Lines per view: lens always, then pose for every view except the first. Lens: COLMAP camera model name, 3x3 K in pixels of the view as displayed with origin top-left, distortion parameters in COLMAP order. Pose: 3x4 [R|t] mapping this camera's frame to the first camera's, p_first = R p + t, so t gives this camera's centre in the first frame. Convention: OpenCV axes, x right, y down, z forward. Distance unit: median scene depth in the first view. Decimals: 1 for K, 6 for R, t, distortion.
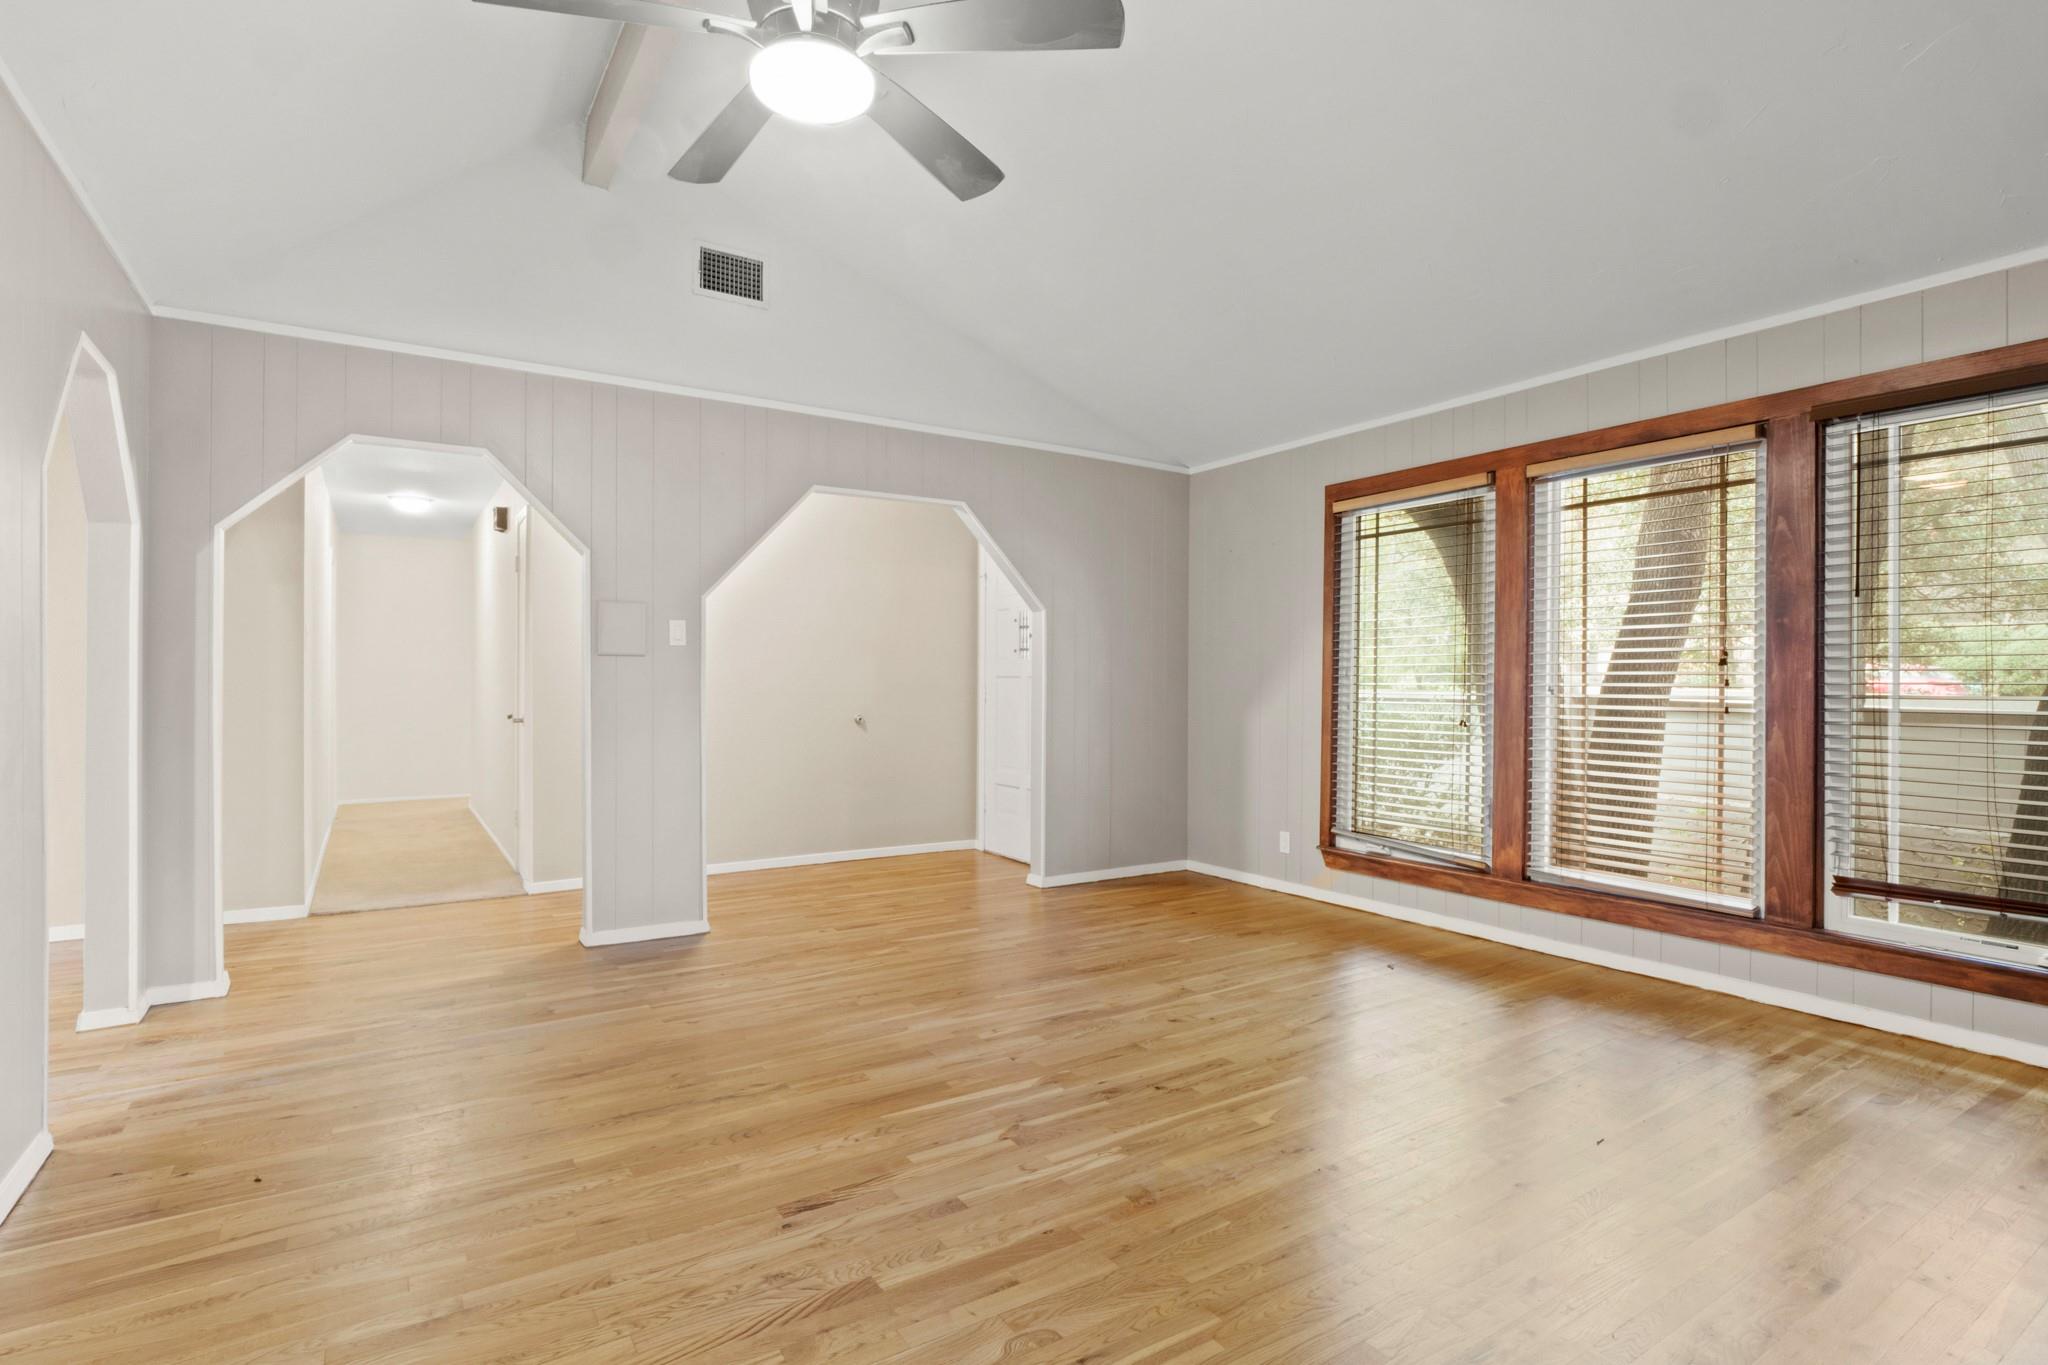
lens RADIAL K [[1013.3, 0, 1009.4], [0, 1013.3, 664.7], [0, 0, 1]] dist [-0.014501, -0.000523]
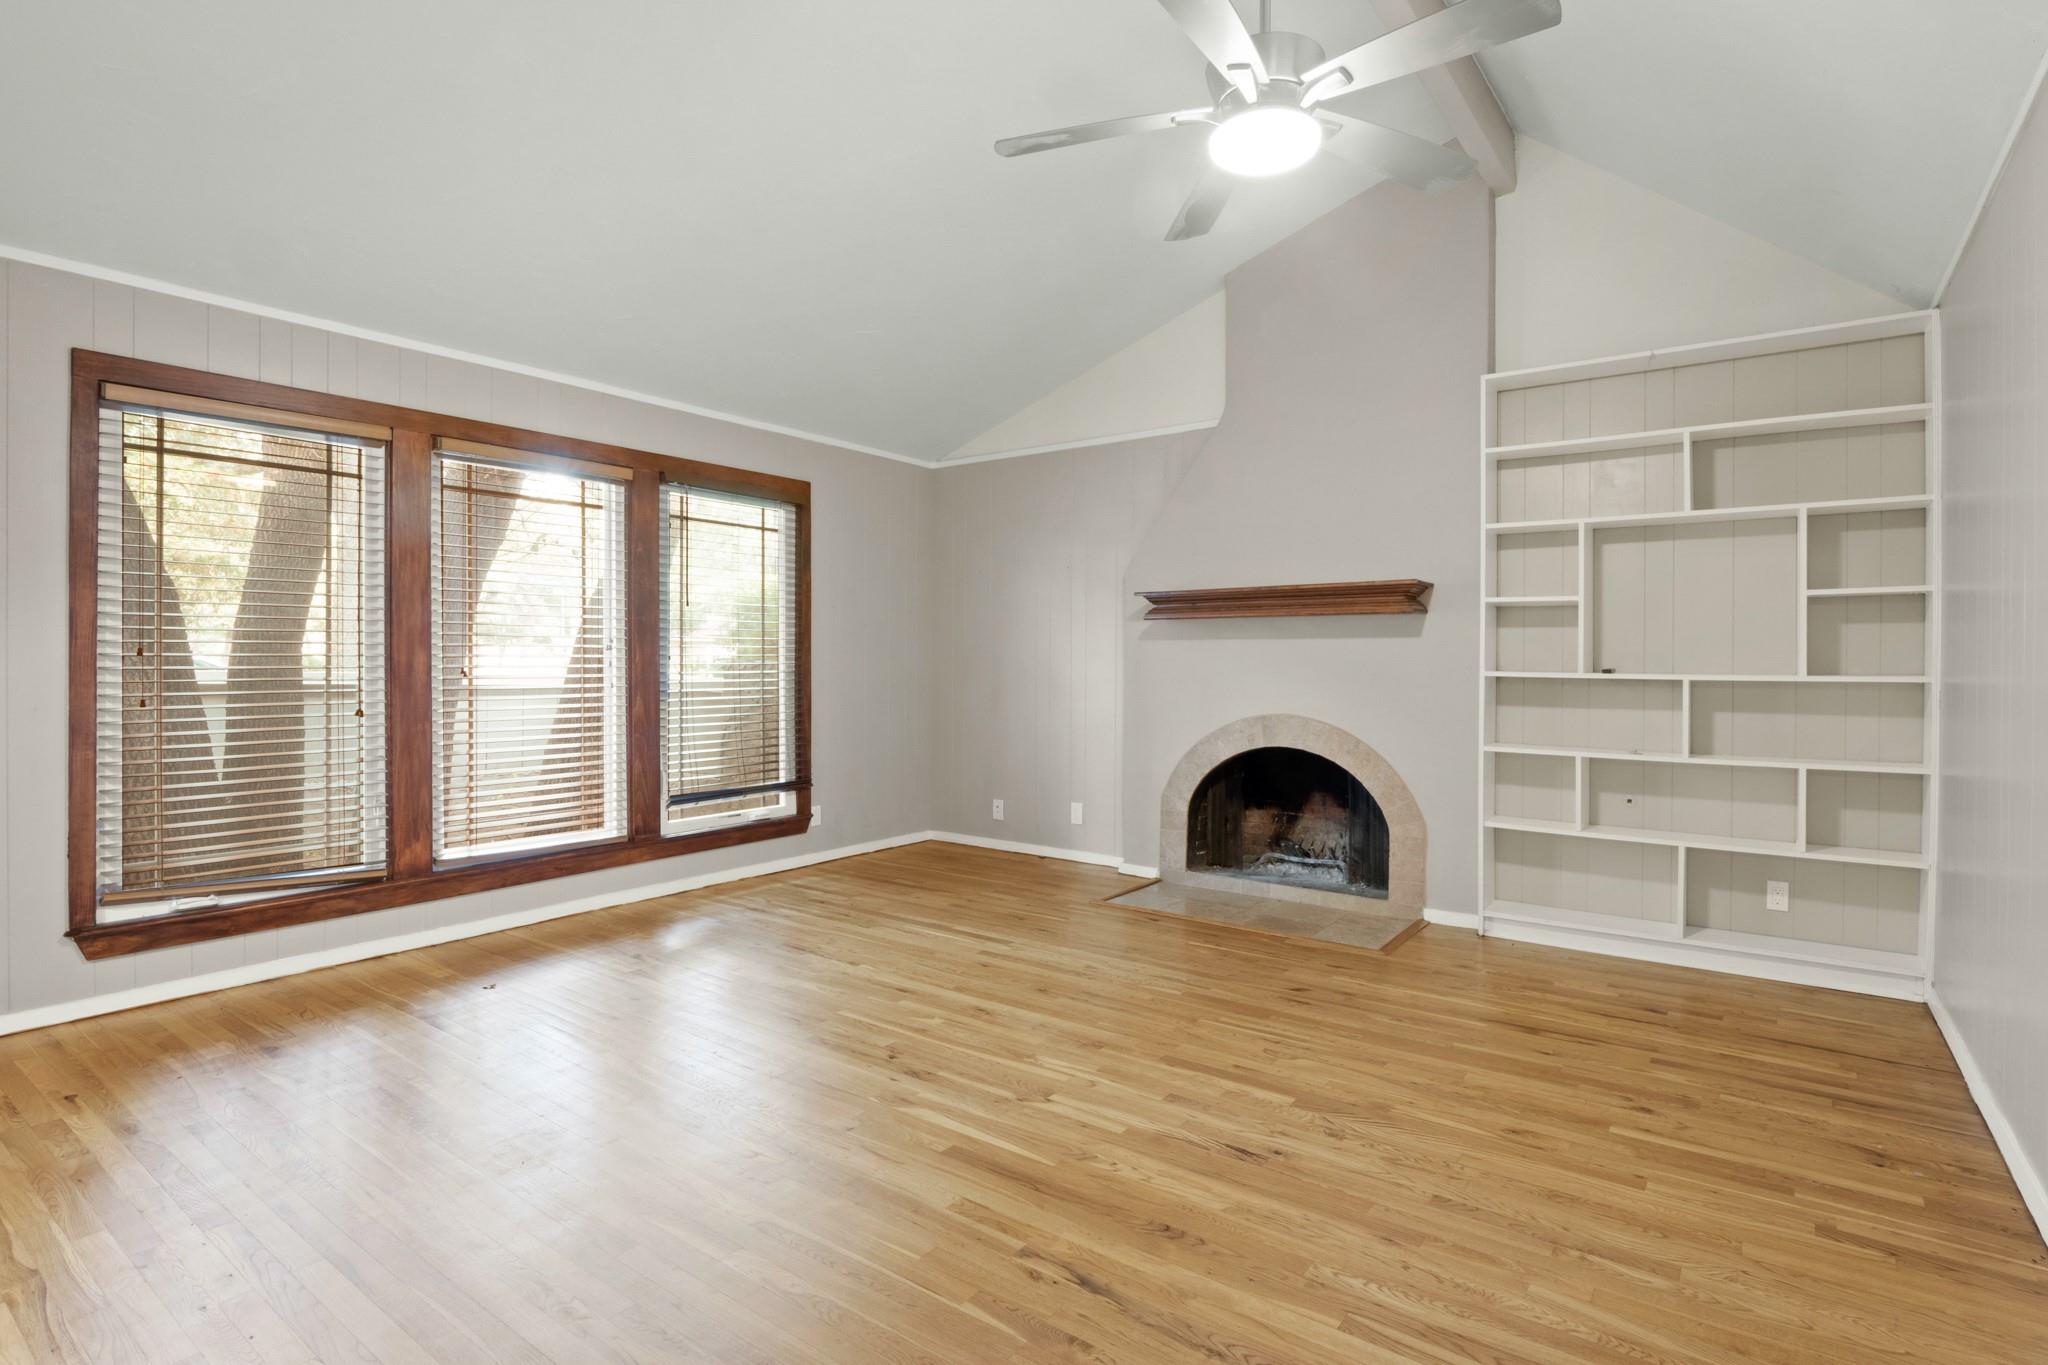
lens RADIAL K [[1013.3, 0, 1009.4], [0, 1013.3, 664.7], [0, 0, 1]] dist [-0.014501, -0.000523]
pose [[-0.357778, -0.009553, 0.933758, -0.932491], [-0.016644, 0.999854, 0.003852, 0.004588], [-0.933658, -0.014164, -0.357885, 1.351378]]
